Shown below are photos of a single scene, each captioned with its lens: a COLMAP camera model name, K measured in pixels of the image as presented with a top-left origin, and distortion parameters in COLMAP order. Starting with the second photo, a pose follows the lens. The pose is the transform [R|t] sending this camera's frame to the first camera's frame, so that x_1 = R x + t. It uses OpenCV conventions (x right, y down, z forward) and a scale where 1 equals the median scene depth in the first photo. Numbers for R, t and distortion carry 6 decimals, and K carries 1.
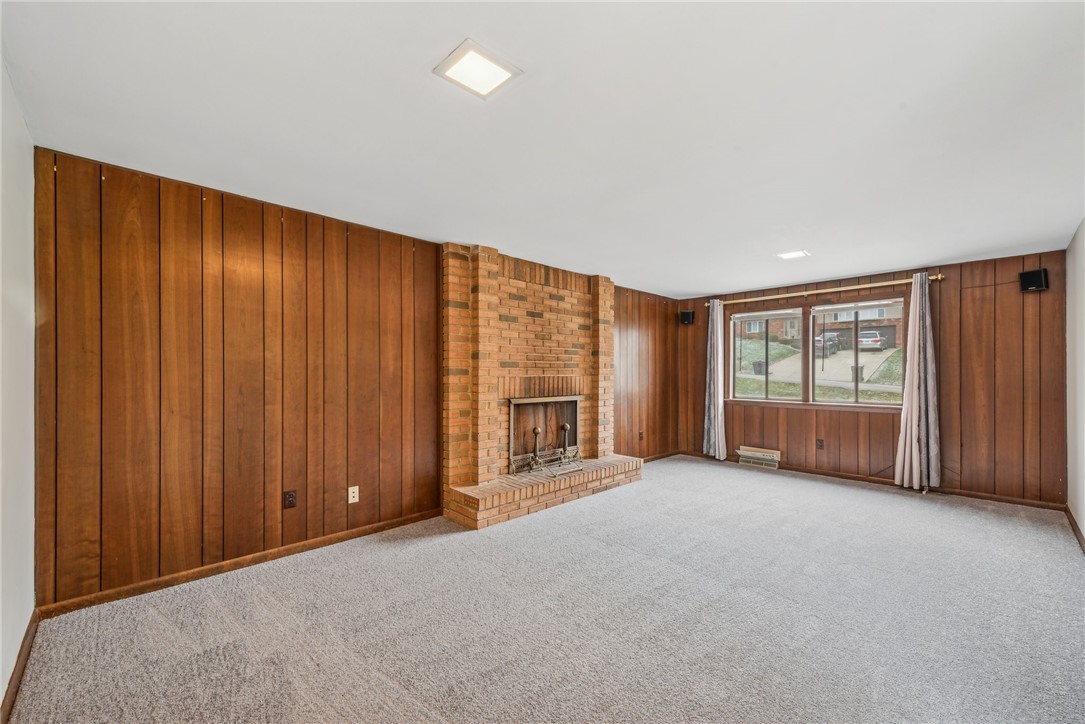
lens RADIAL K [[416.2, 0, 538.7], [0, 416.2, 372.7], [0, 0, 1]] dist [-0.001704, -0.000176]
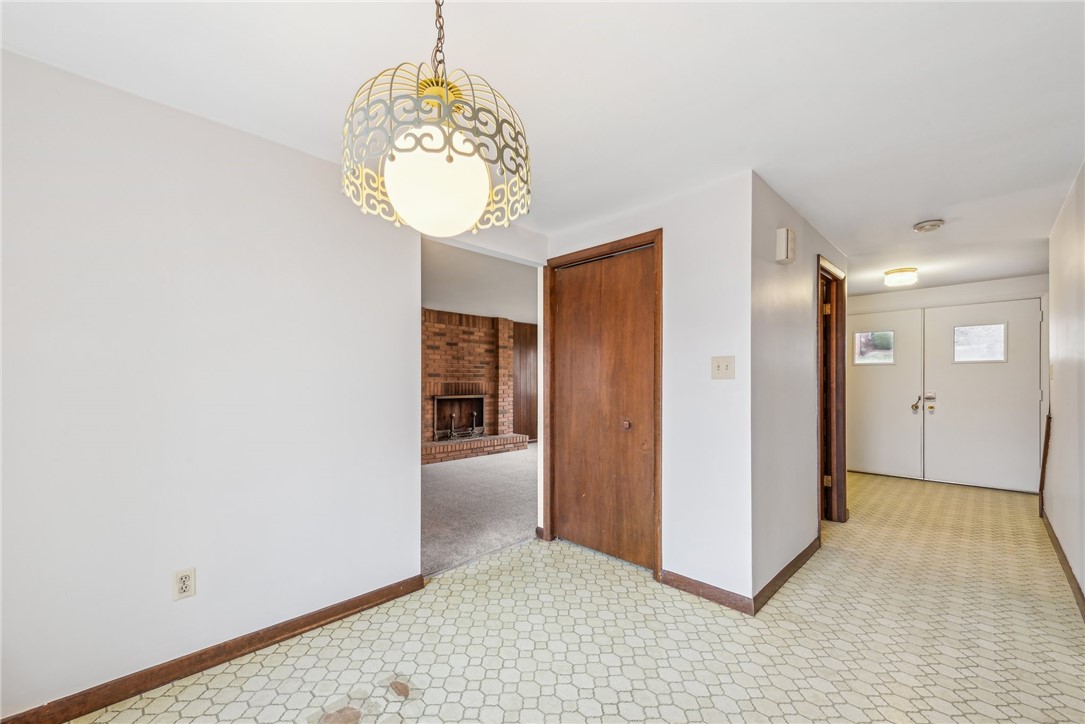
lens RADIAL K [[433.3, 0, 552.6], [0, 433.3, 376.9], [0, 0, 1]] dist [0.012227, -0.002211]
pose [[0.998981, -0.003792, 0.044964, 0.297032], [0.004322, 0.999922, -0.011697, 0.008808], [-0.044916, 0.011879, 0.998920, -0.682650]]
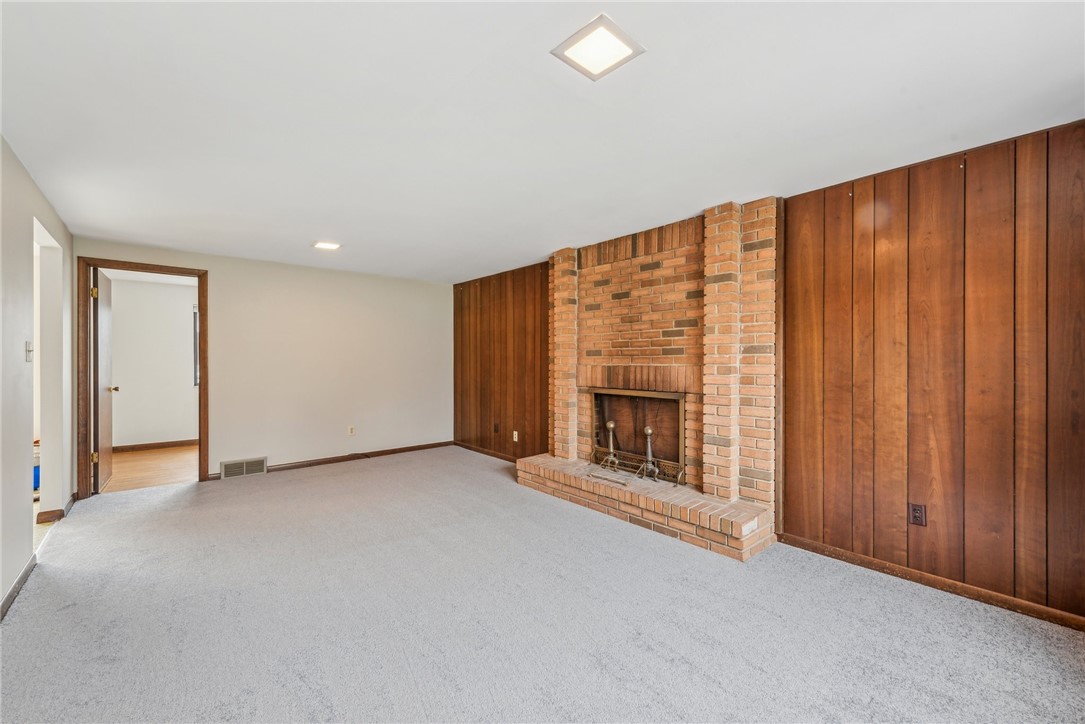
lens RADIAL K [[433.3, 0, 543.9], [0, 433.3, 359.6], [0, 0, 1]] dist [0.012227, -0.002211]
pose [[-0.031369, -0.004434, -0.999498, 0.894701], [-0.002310, 0.999988, -0.004363, 0.001062], [0.999505, 0.002172, -0.031378, 0.841919]]
